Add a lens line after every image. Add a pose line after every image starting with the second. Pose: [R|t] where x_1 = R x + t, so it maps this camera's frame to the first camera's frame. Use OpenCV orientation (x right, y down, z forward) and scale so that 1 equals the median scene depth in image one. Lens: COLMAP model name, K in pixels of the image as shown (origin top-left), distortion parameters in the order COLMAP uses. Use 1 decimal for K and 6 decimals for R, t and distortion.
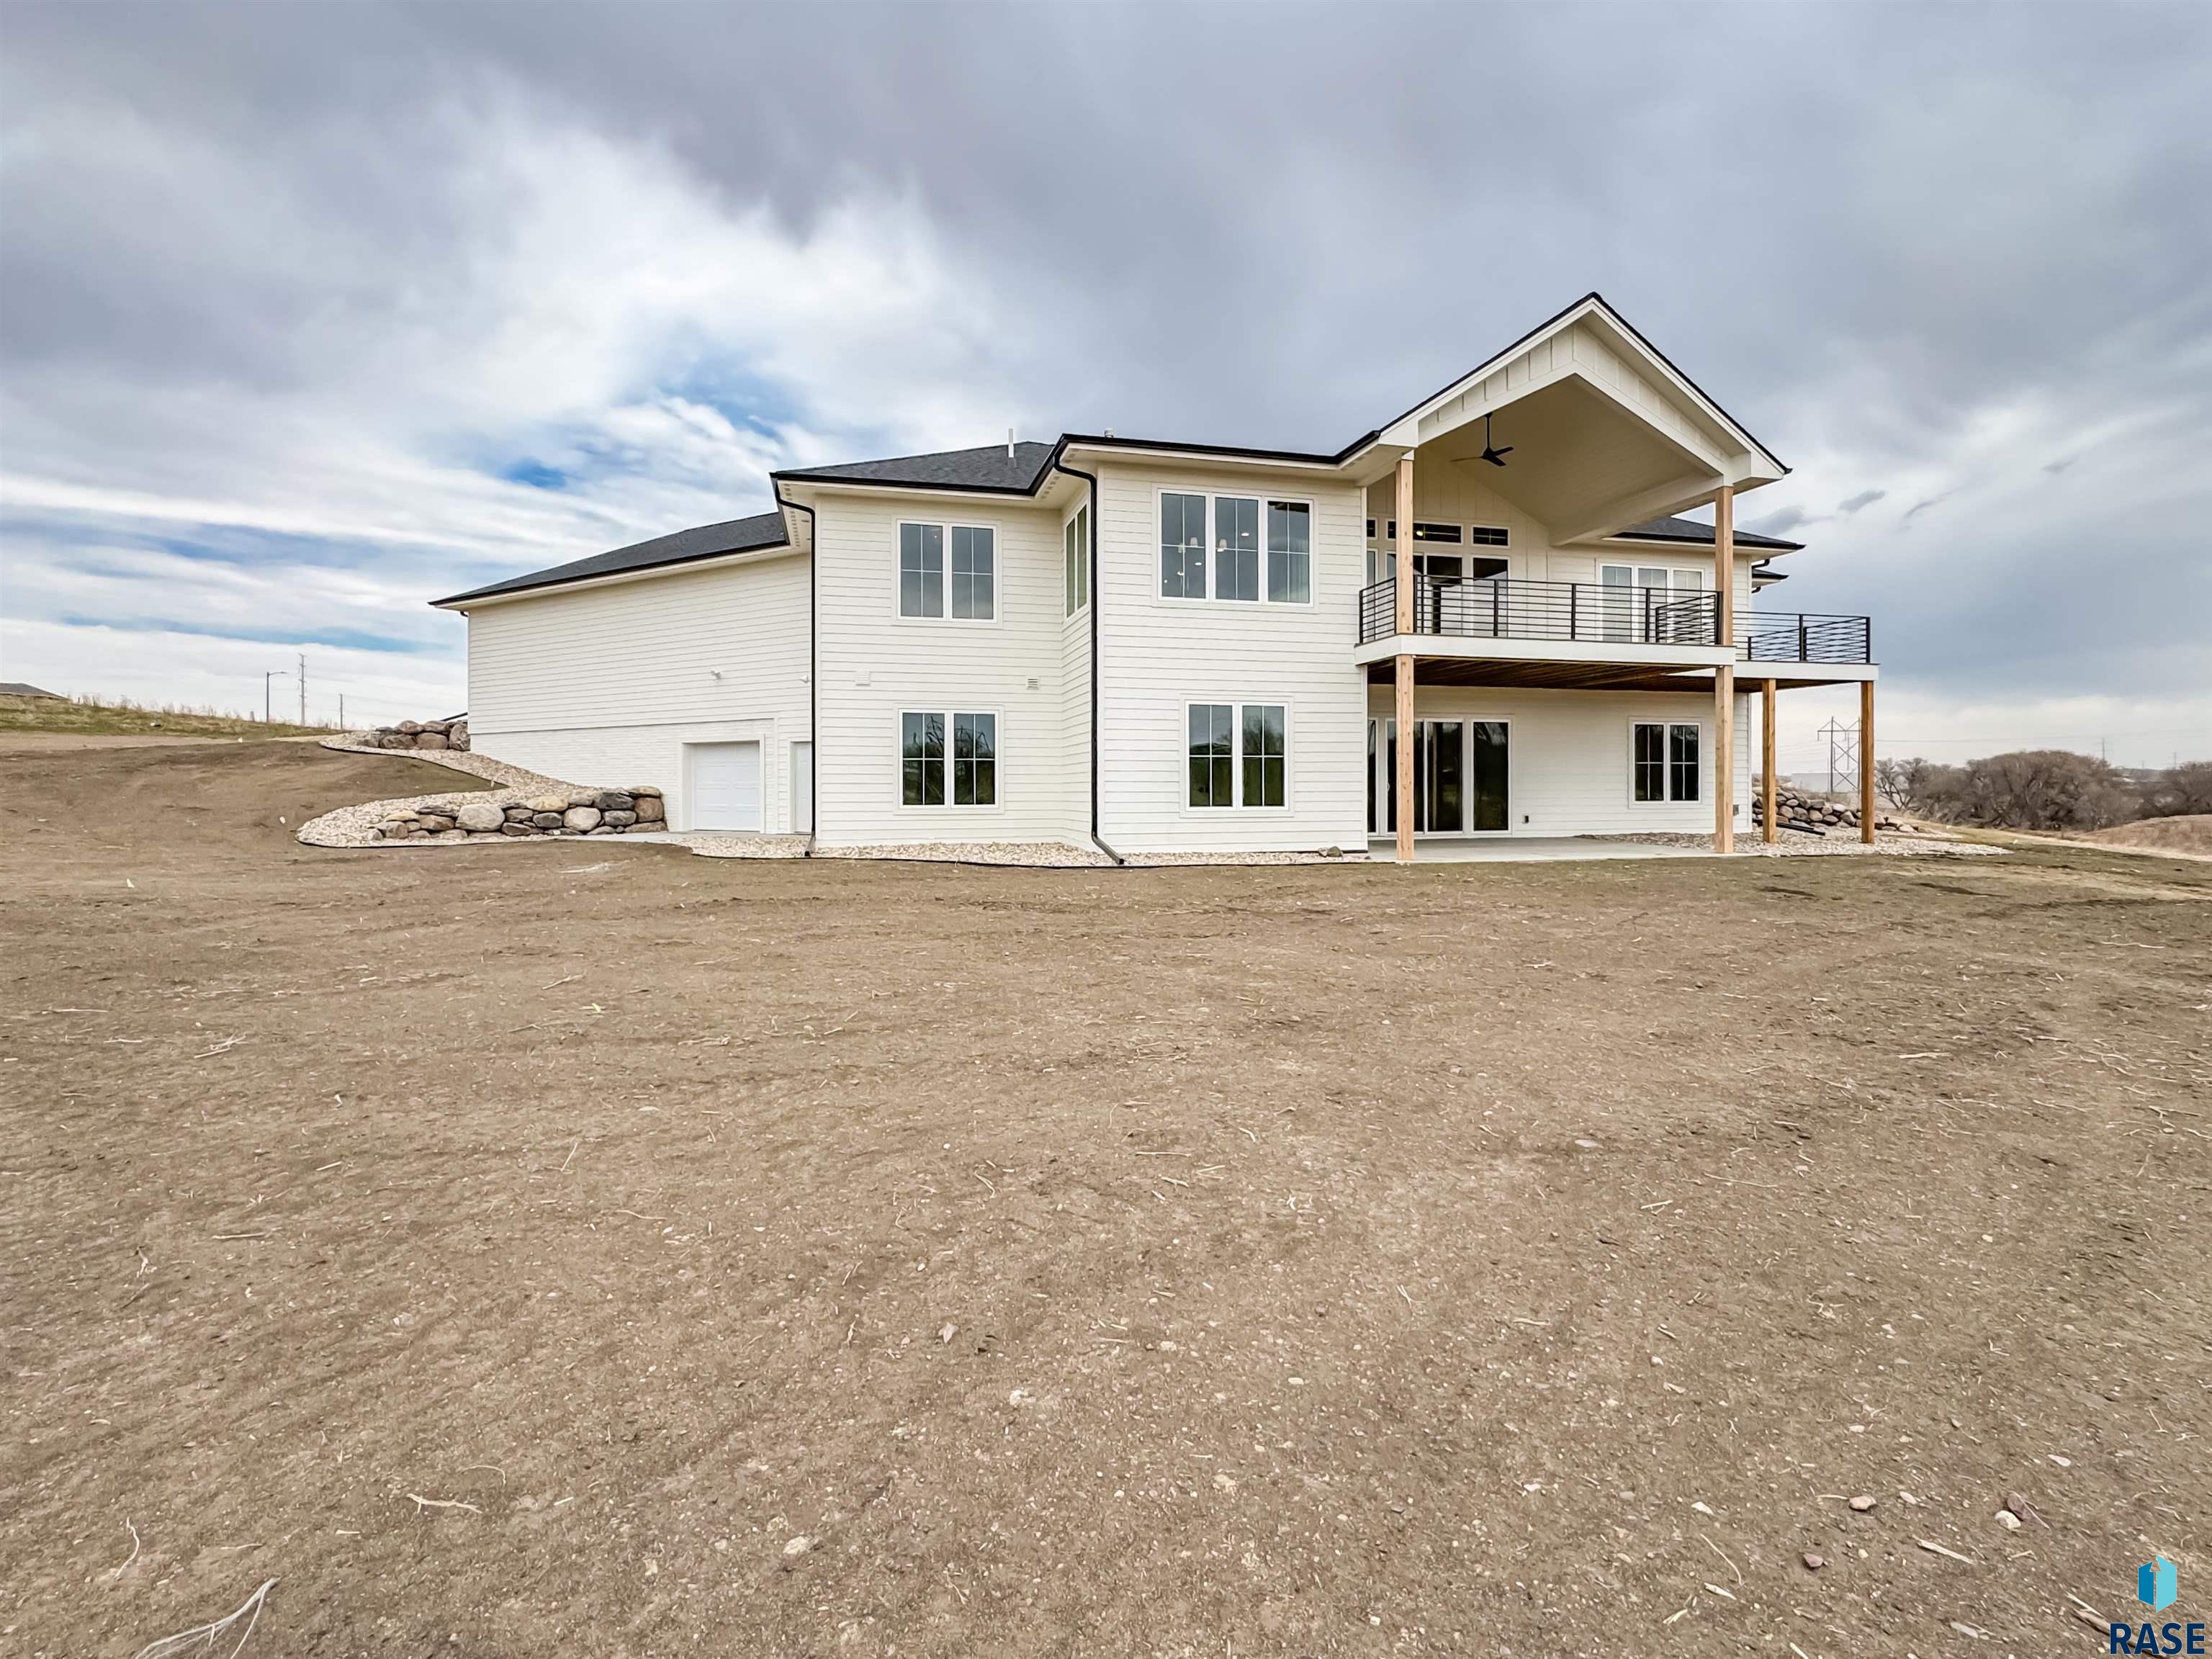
lens RADIAL K [[1032.5, 0, 1103.4], [0, 1032.5, 810.0], [0, 0, 1]] dist [-0.001320, 0.000025]
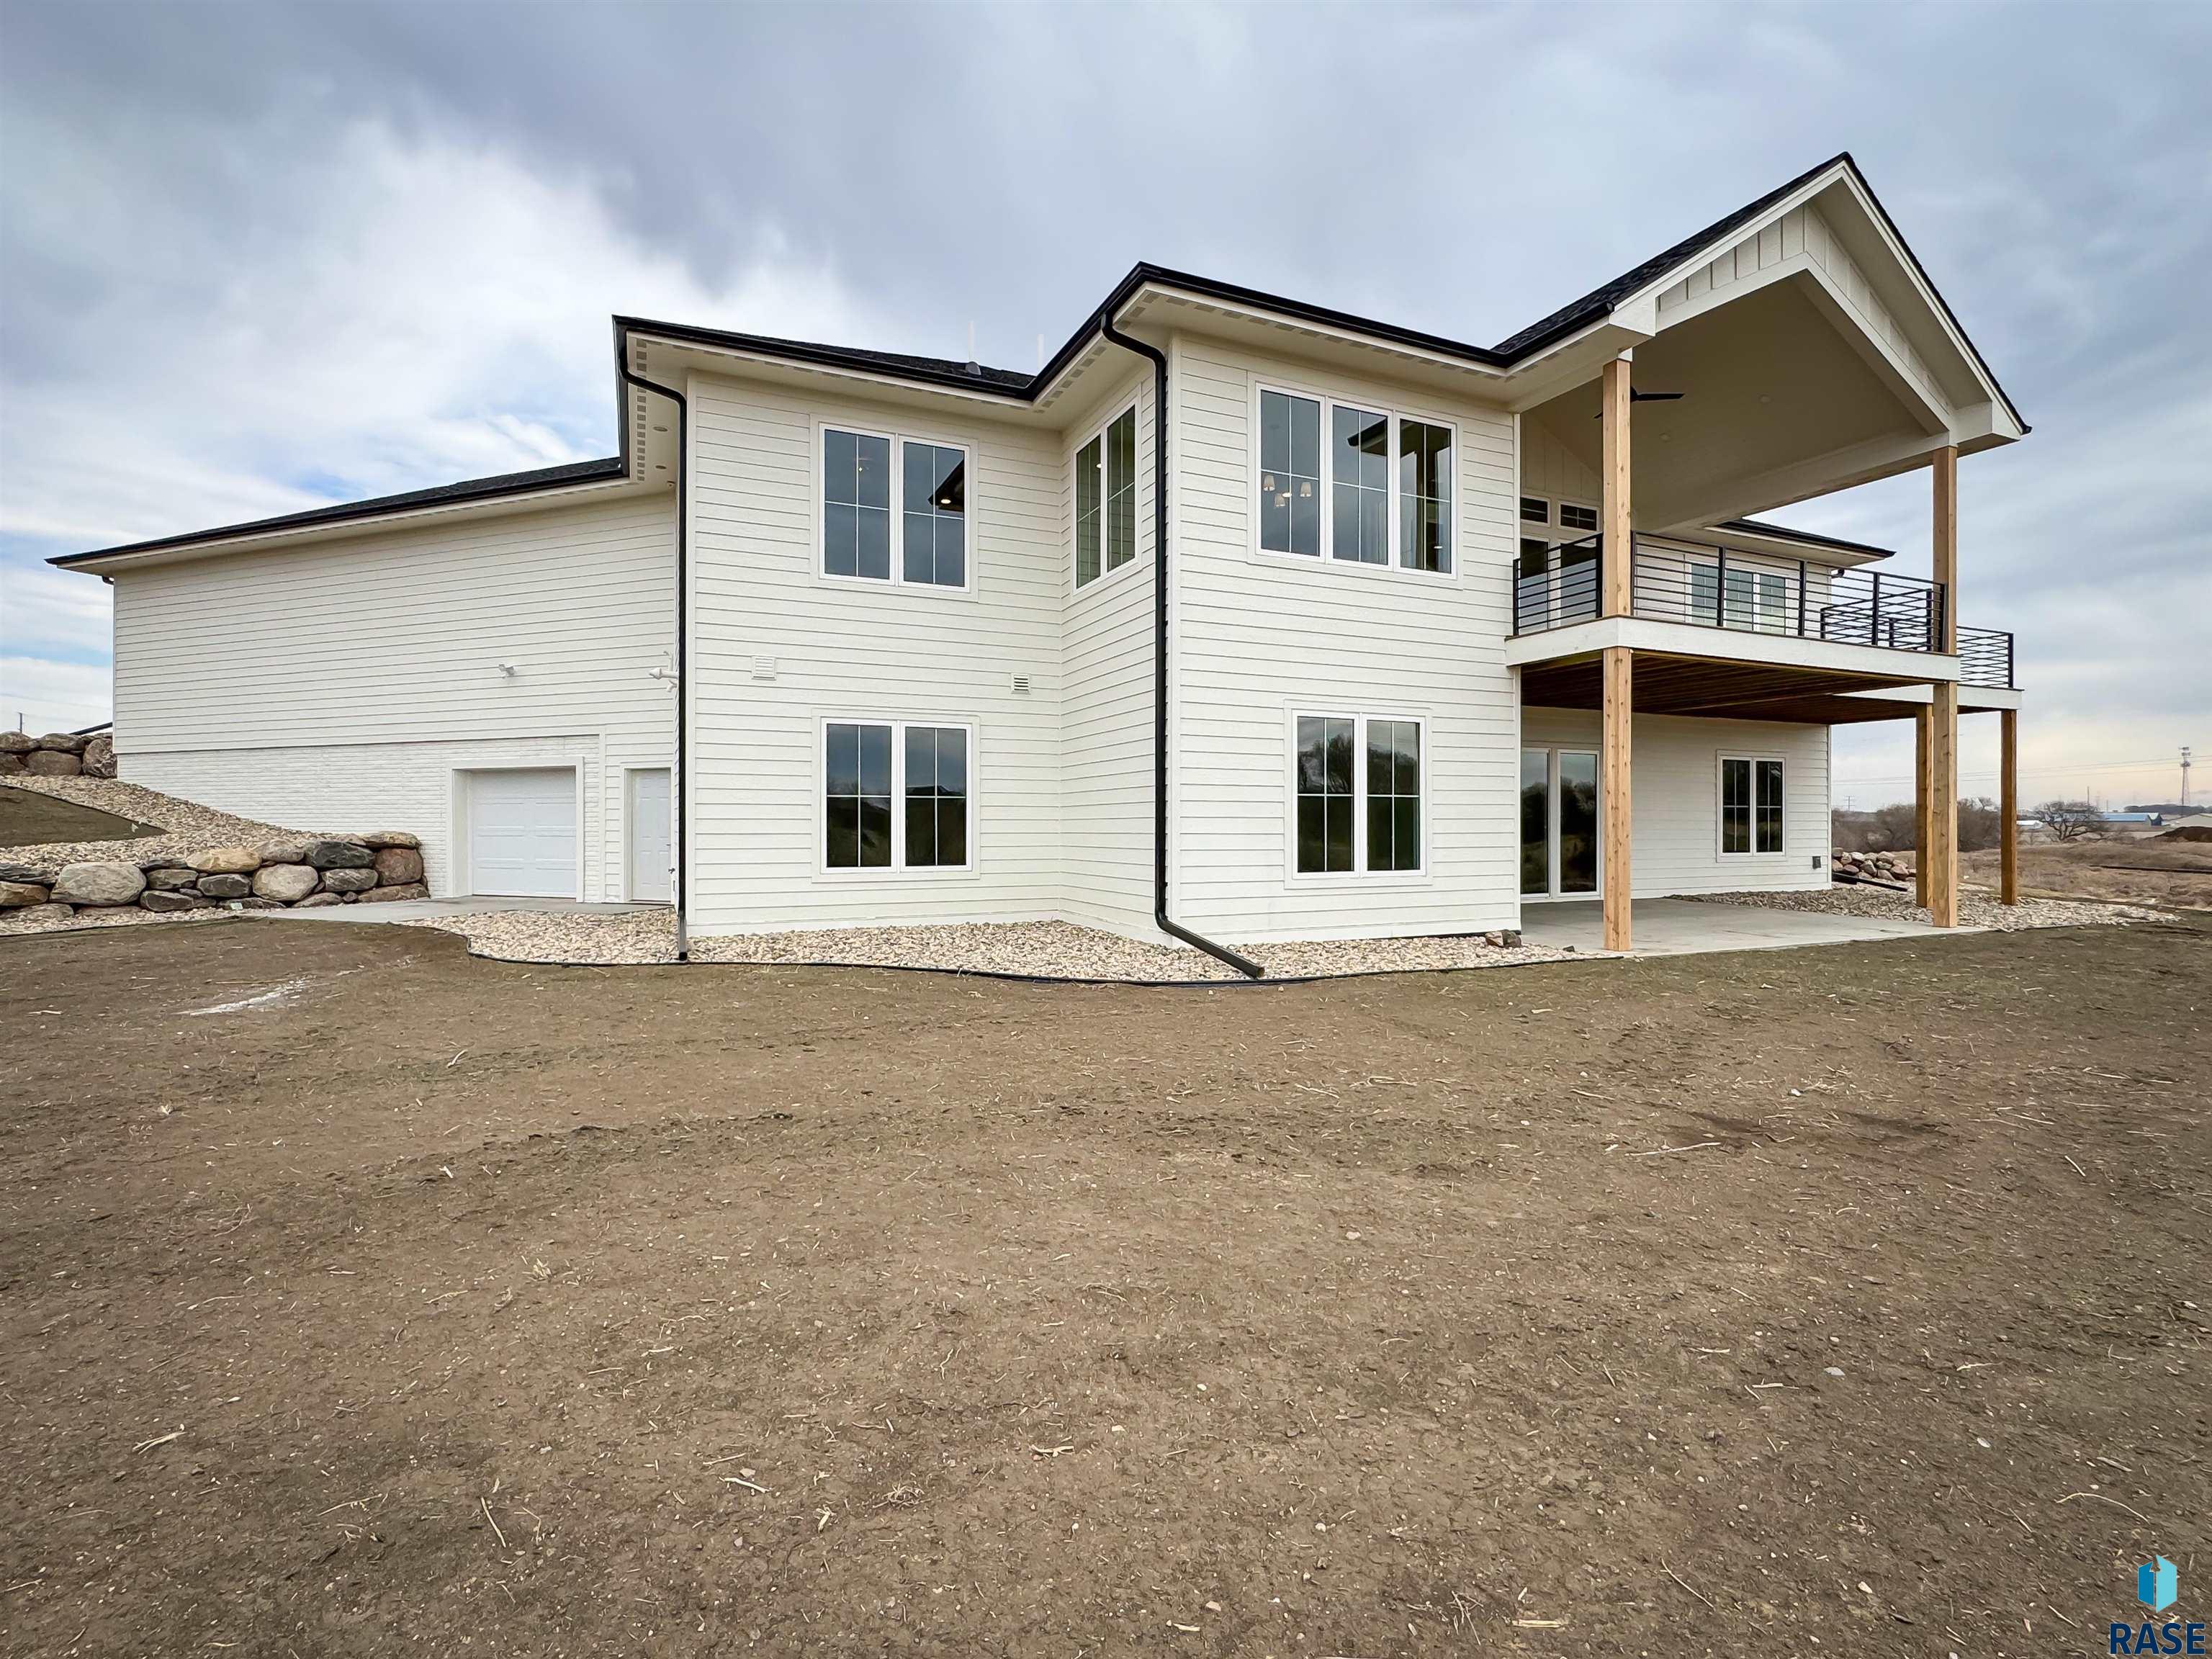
lens RADIAL K [[1032.5, 0, 1107.4], [0, 1032.5, 837.6], [0, 0, 1]] dist [-0.001320, 0.000025]
pose [[0.984455, -0.000143, 0.175635, -0.132622], [0.001597, 0.999966, -0.008135, -0.017464], [-0.175627, 0.008289, 0.984422, 0.329636]]
